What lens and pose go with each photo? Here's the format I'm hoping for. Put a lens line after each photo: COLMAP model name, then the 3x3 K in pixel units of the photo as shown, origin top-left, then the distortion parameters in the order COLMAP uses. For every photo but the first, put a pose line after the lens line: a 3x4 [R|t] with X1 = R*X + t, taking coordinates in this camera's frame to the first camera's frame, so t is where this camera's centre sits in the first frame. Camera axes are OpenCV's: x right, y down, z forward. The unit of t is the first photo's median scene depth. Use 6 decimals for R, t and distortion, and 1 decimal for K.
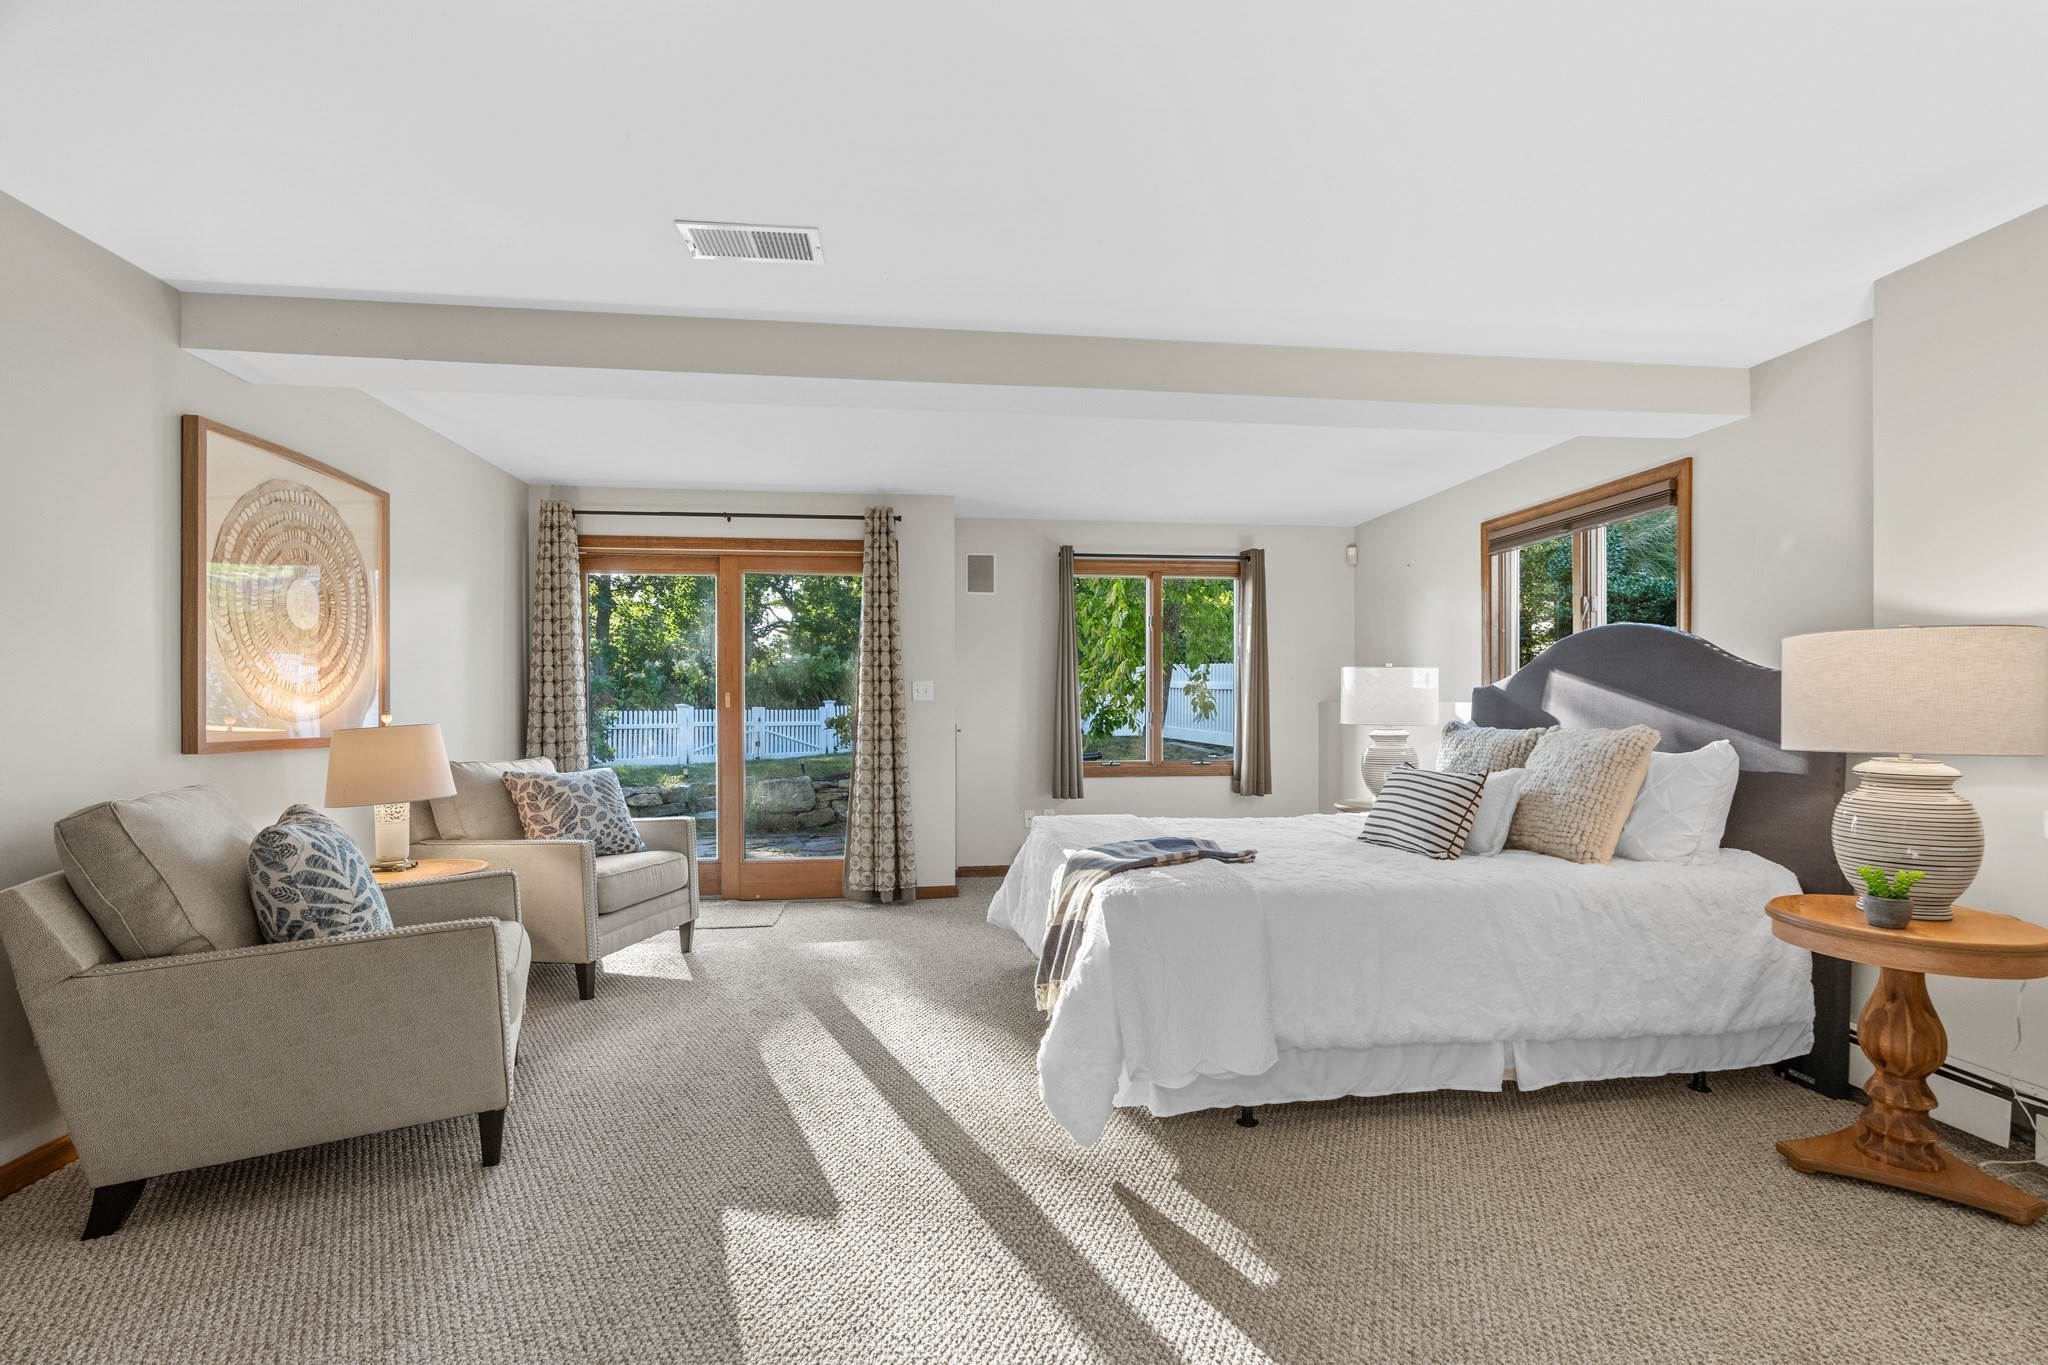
lens RADIAL K [[930.7, 0, 1026.6], [0, 930.7, 702.9], [0, 0, 1]] dist [-0.000499, -0.000303]
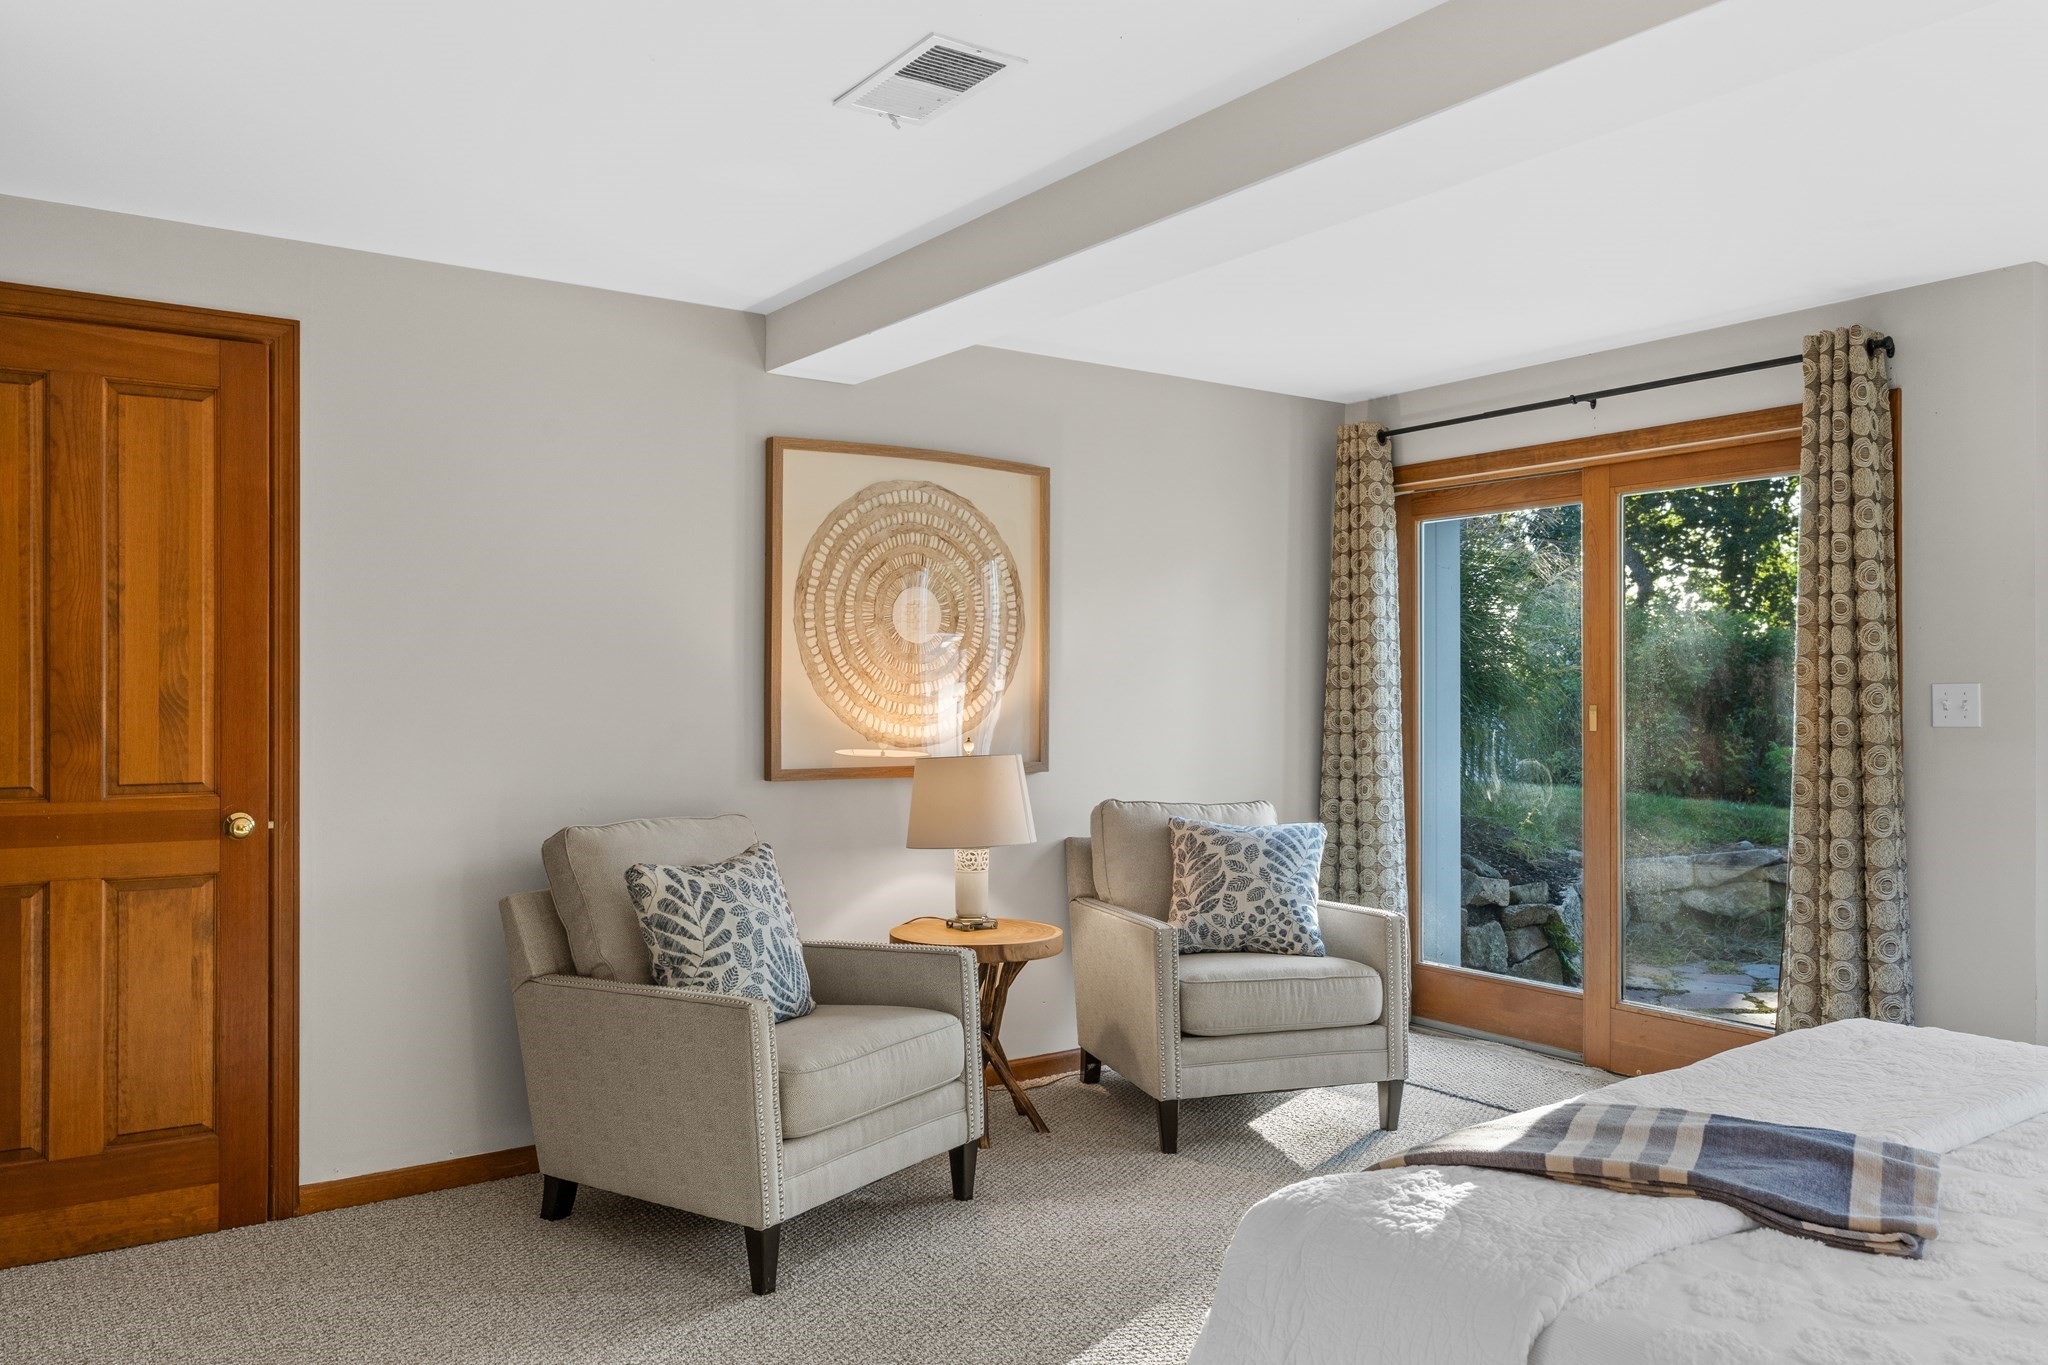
lens RADIAL K [[1501.4, 0, 1024.7], [0, 1501.4, 672.5], [0, 0, 1]] dist [0.006075, -0.001796]
pose [[0.477956, -0.008387, -0.878344, 0.445738], [0.000989, 0.999959, -0.009010, -0.032066], [0.878383, 0.003438, 0.477944, 0.336886]]
